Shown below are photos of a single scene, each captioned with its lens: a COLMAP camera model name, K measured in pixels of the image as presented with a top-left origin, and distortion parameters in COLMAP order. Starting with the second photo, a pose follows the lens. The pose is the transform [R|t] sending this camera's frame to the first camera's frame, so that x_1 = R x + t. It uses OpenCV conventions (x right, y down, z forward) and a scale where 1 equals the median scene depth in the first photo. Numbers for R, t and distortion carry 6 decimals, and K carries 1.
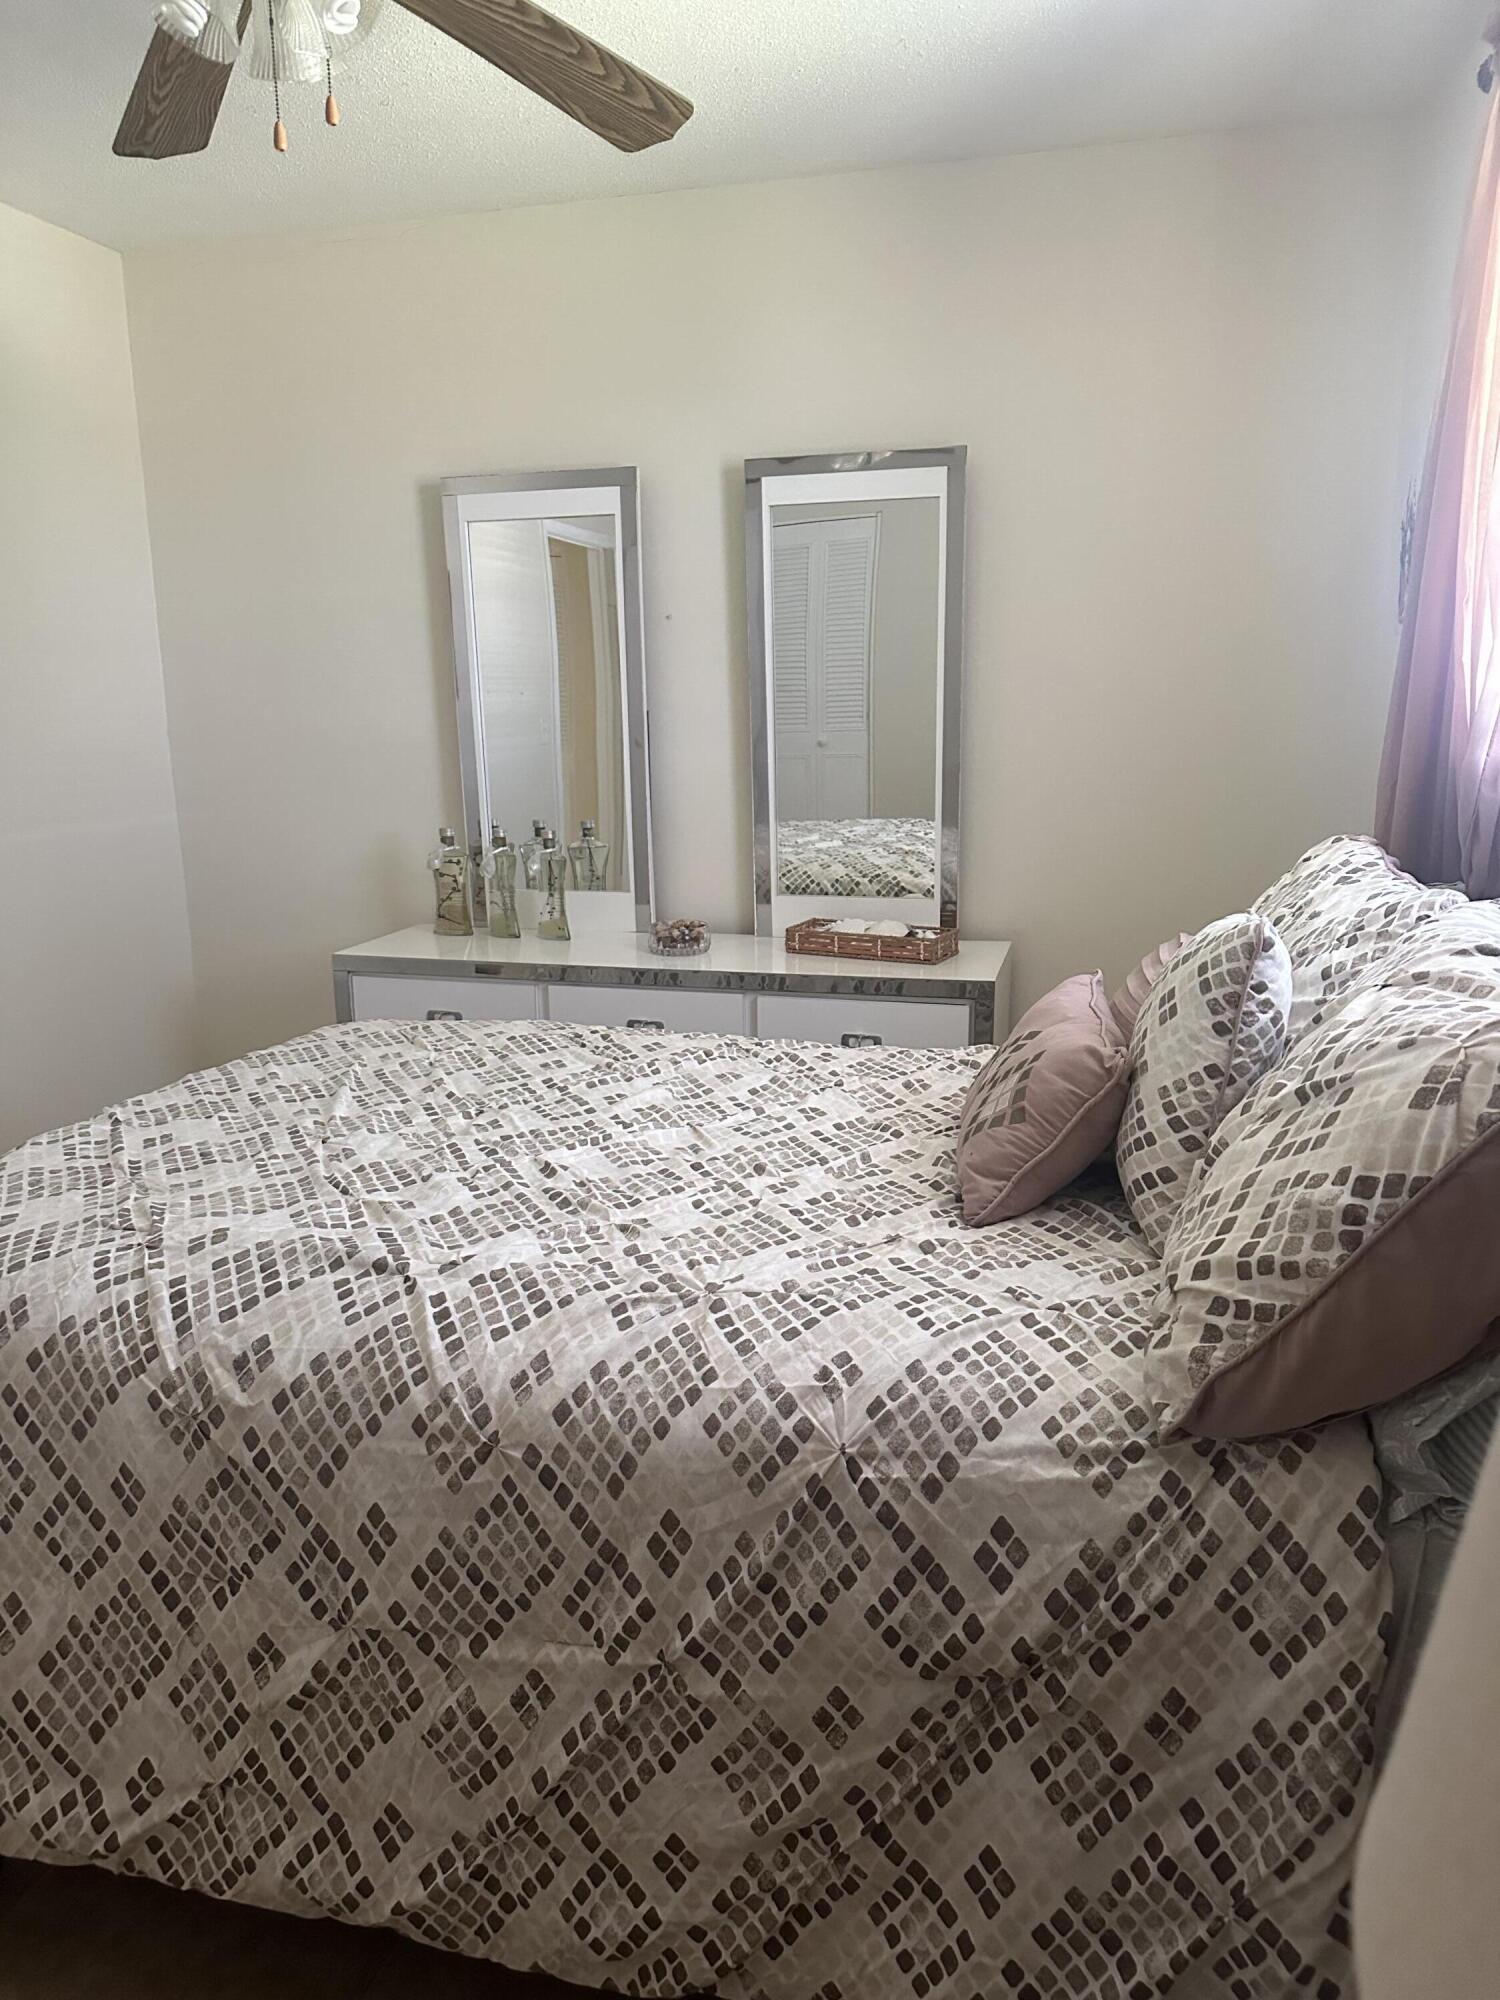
lens RADIAL K [[1417.9, 0, 750.0], [0, 1417.9, 1000.0], [0, 0, 1]] dist [0.157272, -0.264415]
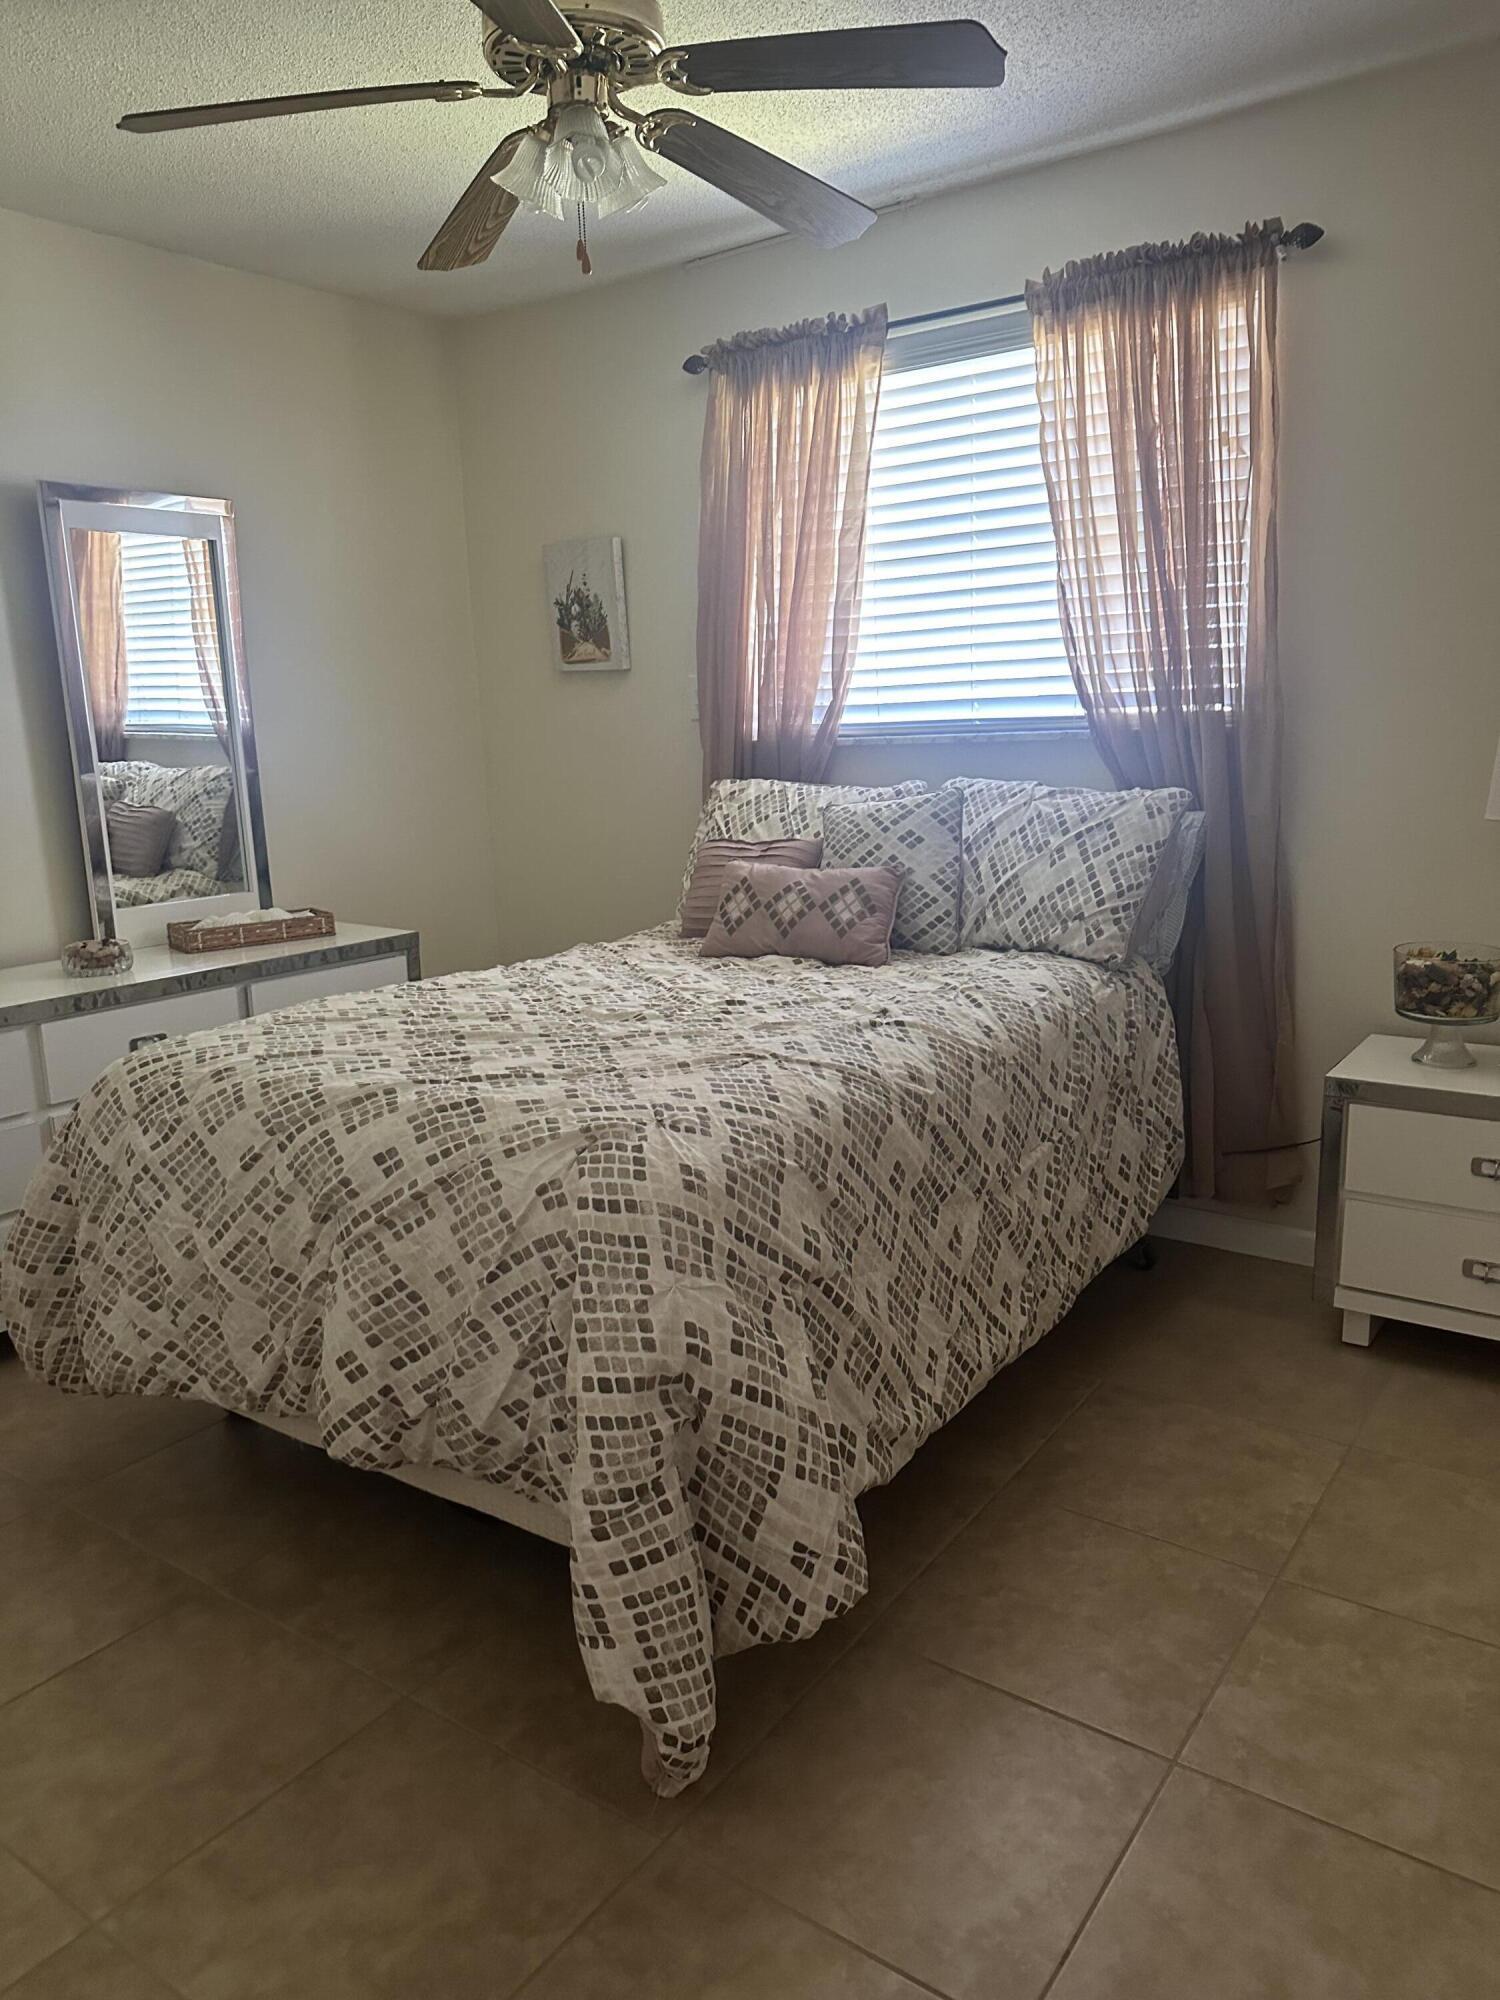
lens RADIAL K [[1417.9, 0, 750.0], [0, 1417.9, 1000.0], [0, 0, 1]] dist [0.157272, -0.264415]
pose [[0.329254, -0.178106, 0.927292, -1.888501], [0.226505, 0.968274, 0.105552, -0.043960], [-0.916672, 0.175283, 0.359150, 0.575578]]
